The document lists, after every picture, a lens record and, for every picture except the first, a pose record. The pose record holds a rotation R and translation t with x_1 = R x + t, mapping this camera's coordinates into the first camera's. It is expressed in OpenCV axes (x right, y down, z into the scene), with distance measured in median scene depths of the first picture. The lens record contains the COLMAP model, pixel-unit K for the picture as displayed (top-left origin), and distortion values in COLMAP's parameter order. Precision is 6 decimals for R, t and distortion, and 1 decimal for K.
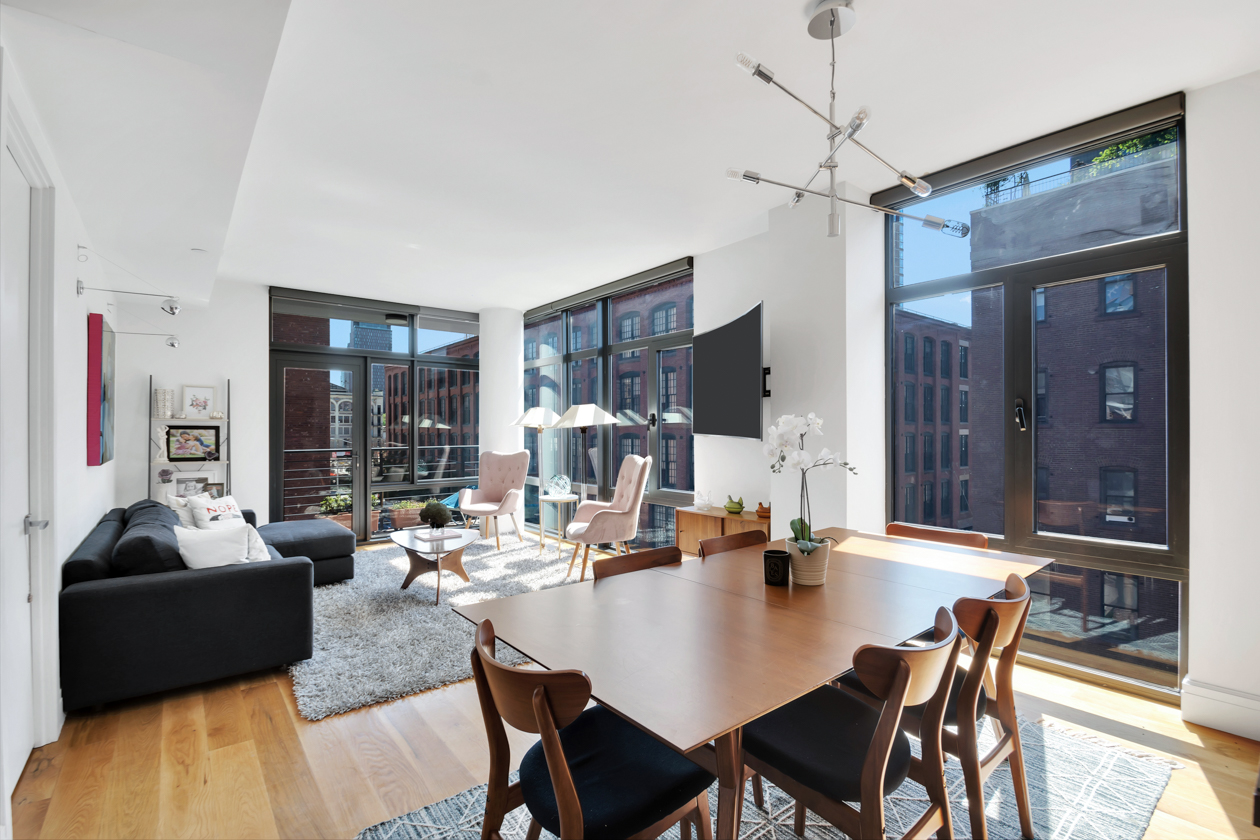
lens RADIAL K [[551.2, 0, 641.0], [0, 551.2, 428.1], [0, 0, 1]] dist [-0.012468, -0.000170]
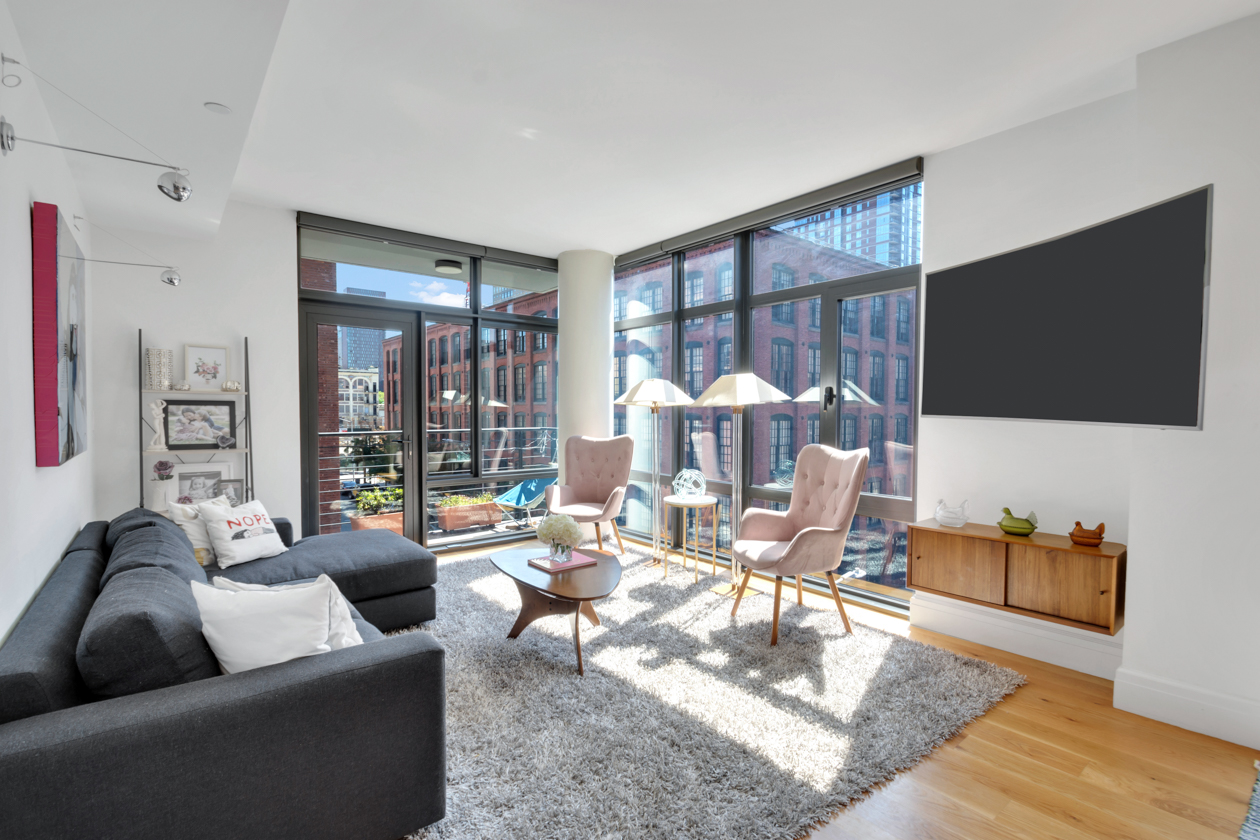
lens RADIAL K [[571.0, 0, 638.7], [0, 571.0, 428.5], [0, 0, 1]] dist [-0.011824, -0.000574]
pose [[0.999941, 0.006341, -0.008823, -0.231952], [-0.006018, 0.999325, 0.036237, 0.002238], [0.009047, -0.036182, 0.999304, 0.254875]]
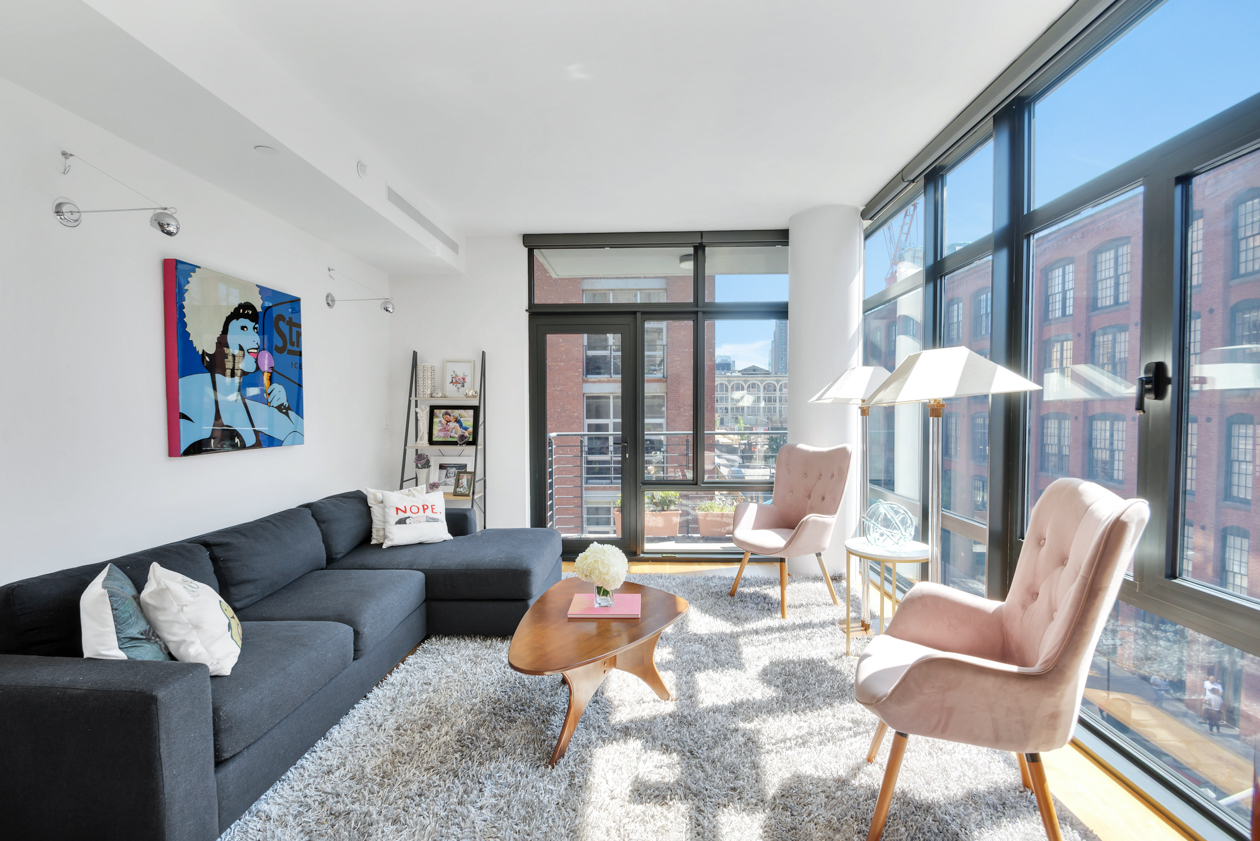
lens RADIAL K [[551.2, 0, 641.0], [0, 551.2, 428.6], [0, 0, 1]] dist [-0.012468, -0.000170]
pose [[0.744644, 0.021873, -0.667103, 0.009517], [0.004432, 0.999279, 0.037712, 0.001060], [0.667447, -0.031039, 0.744010, 0.541580]]
